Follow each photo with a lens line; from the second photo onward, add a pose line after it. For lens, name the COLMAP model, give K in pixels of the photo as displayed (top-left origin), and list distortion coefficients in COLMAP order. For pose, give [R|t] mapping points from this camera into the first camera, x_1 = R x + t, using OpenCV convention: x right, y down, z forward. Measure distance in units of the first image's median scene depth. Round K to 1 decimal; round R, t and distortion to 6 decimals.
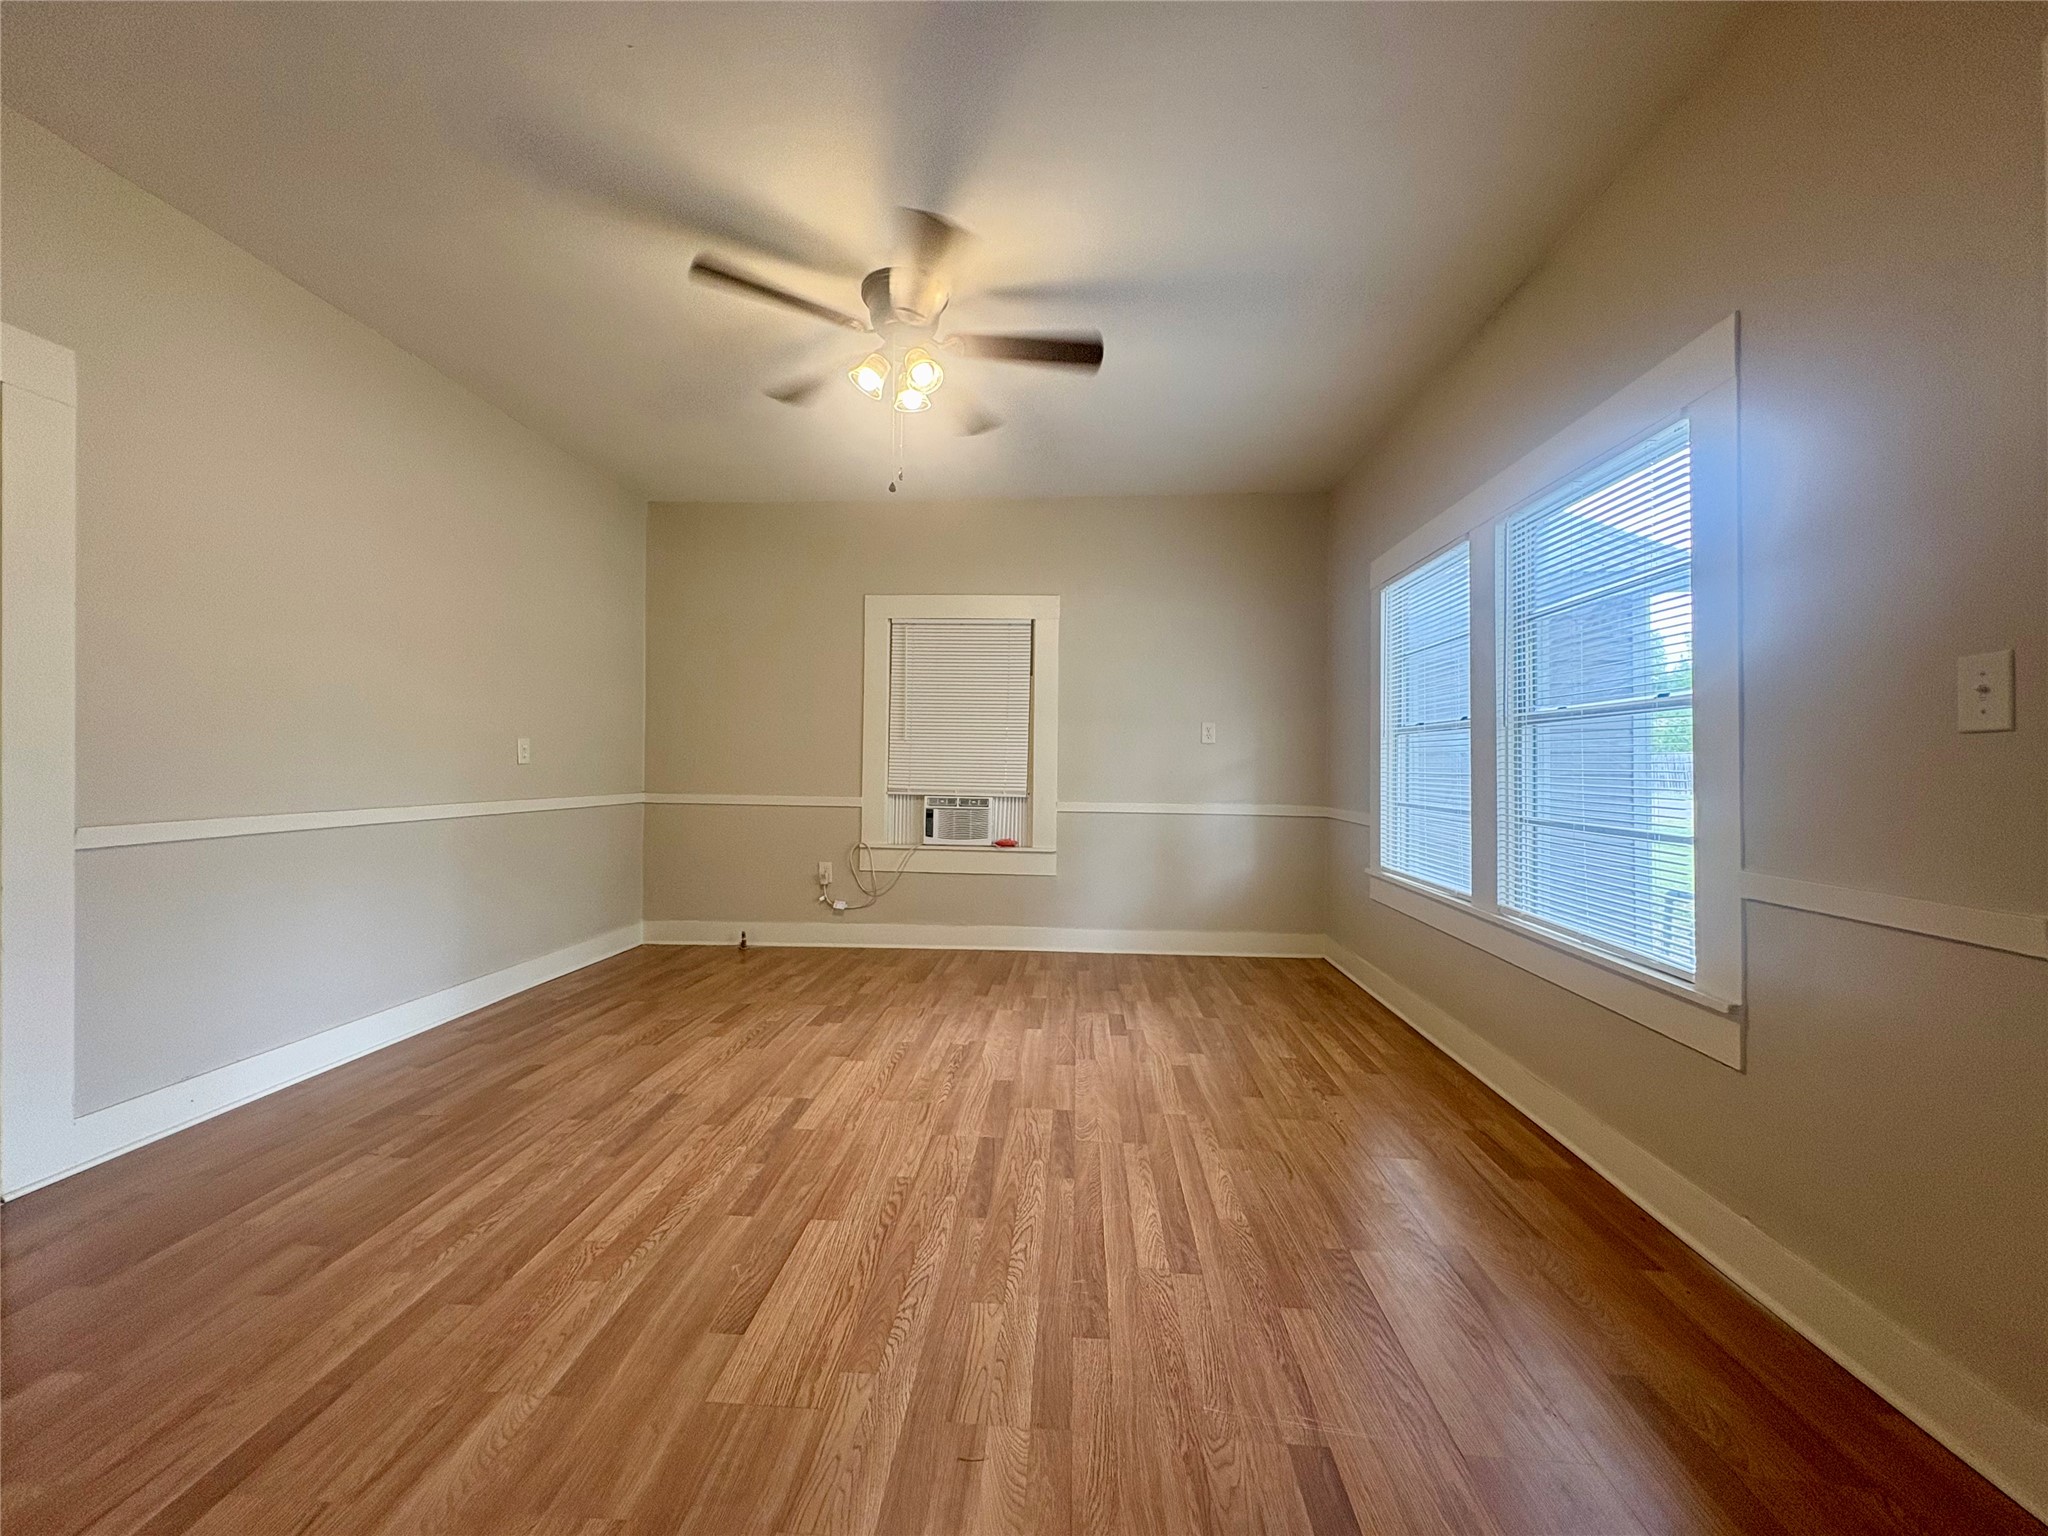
lens RADIAL K [[815.7, 0, 1030.4], [0, 815.7, 767.1], [0, 0, 1]] dist [-0.000115, -0.000110]
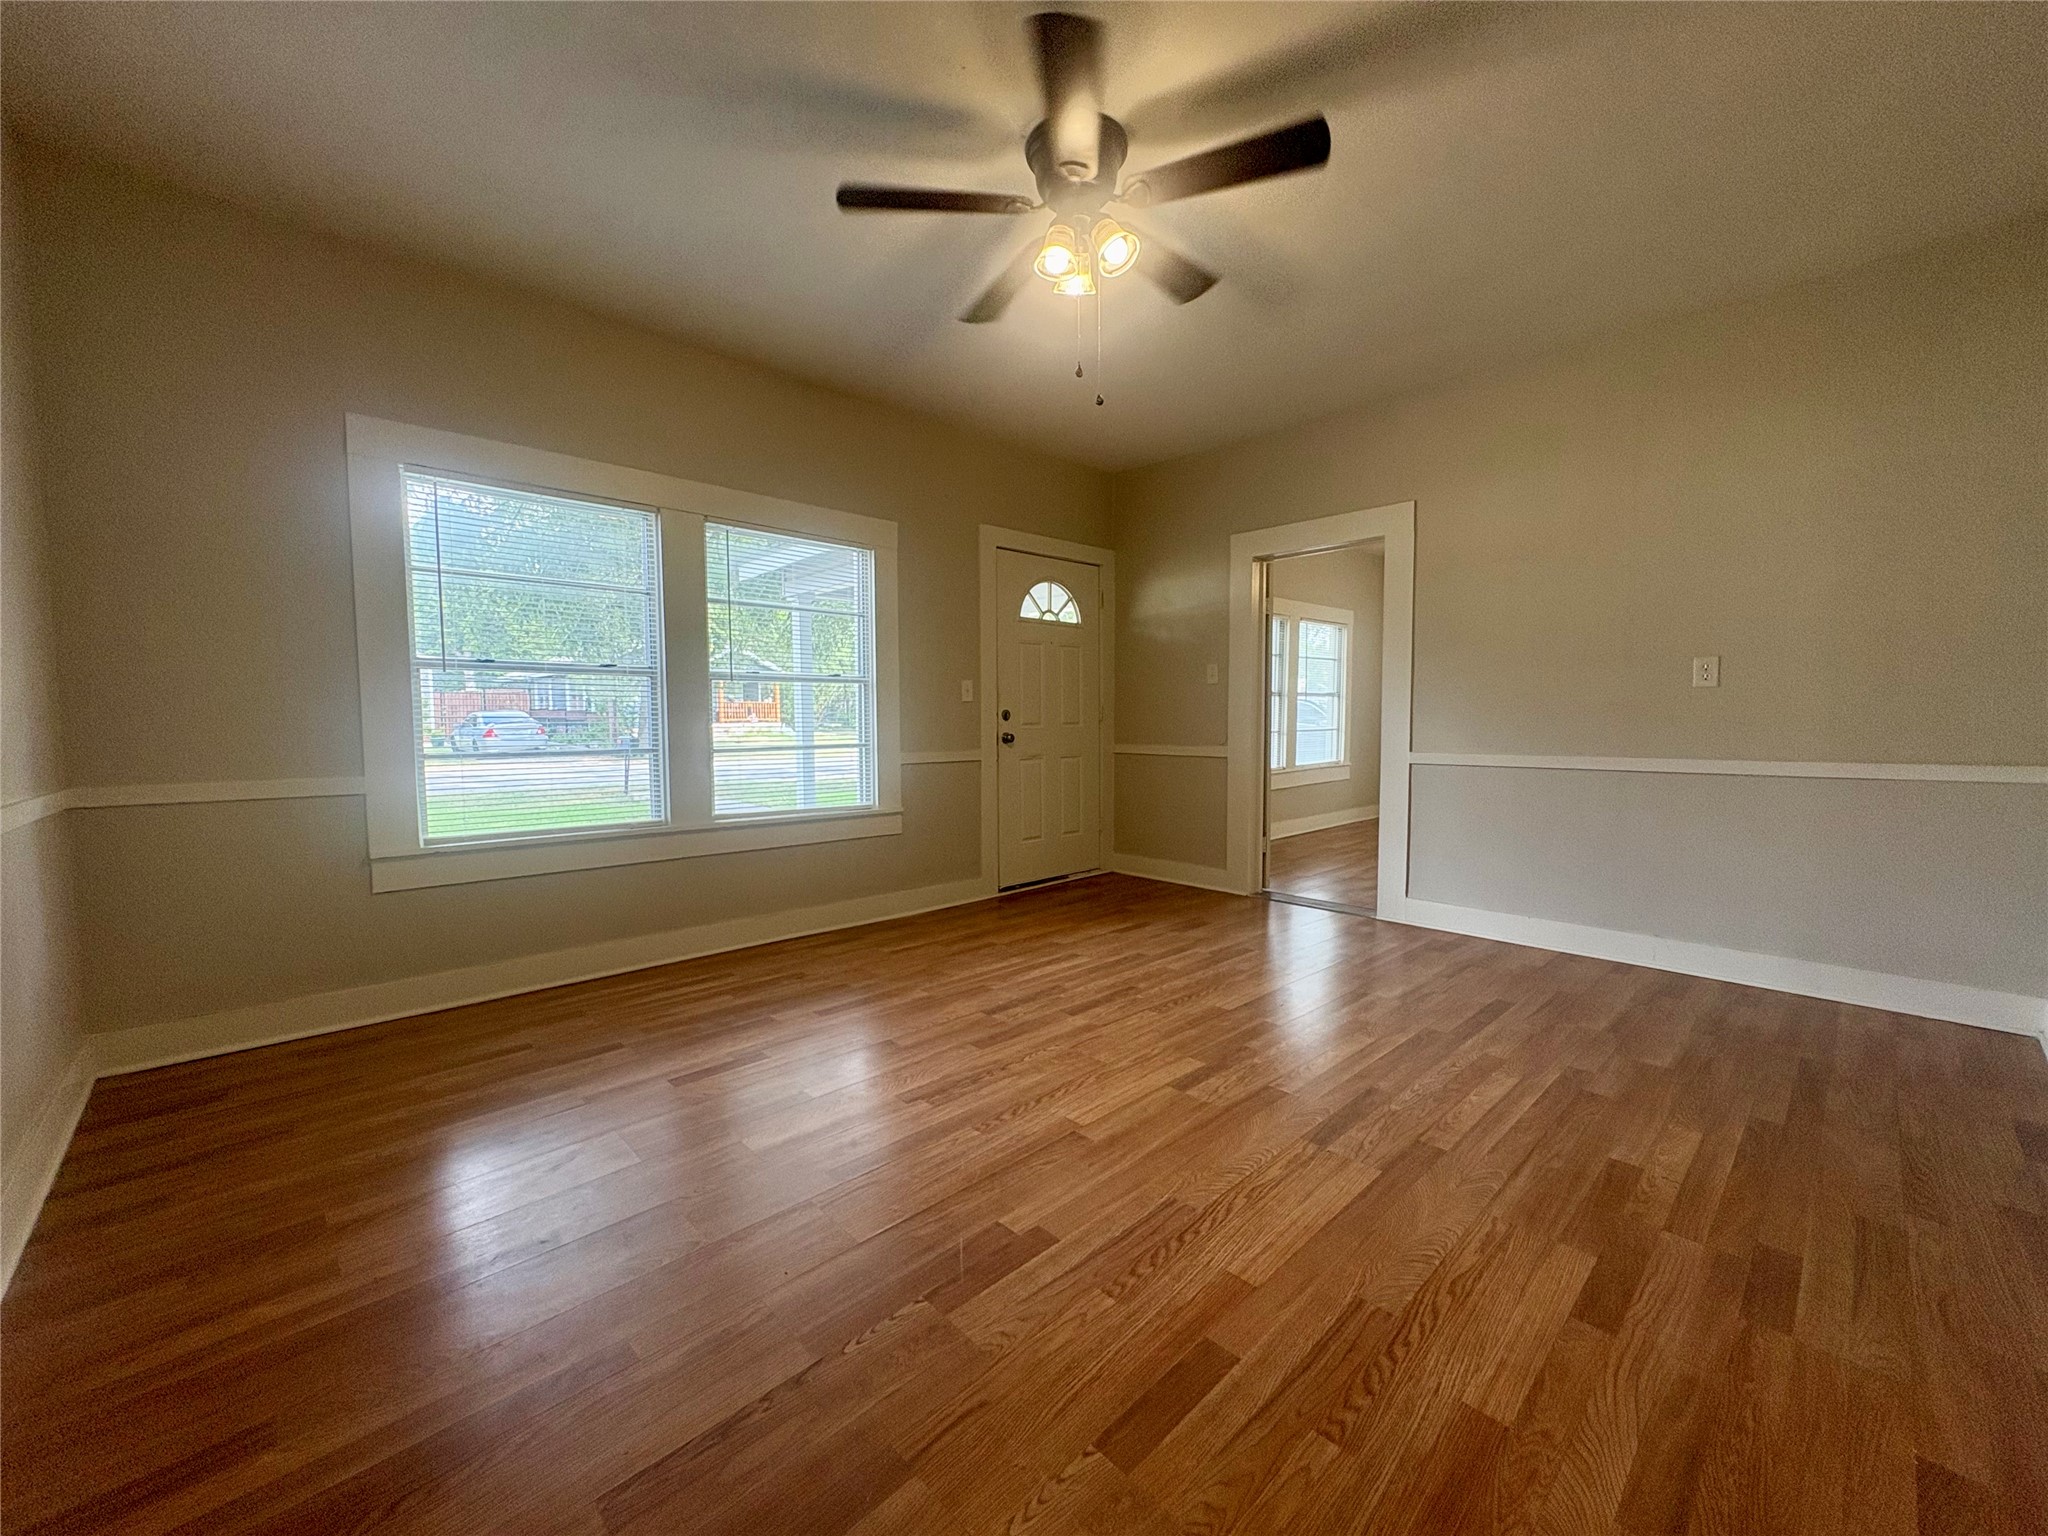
lens RADIAL K [[815.7, 0, 1031.2], [0, 815.7, 760.4], [0, 0, 1]] dist [-0.000115, -0.000110]
pose [[-0.737669, -0.043486, 0.673761, -0.776173], [-0.004696, 0.998230, 0.059287, 0.000509], [-0.675146, 0.040570, -0.736567, 1.822195]]
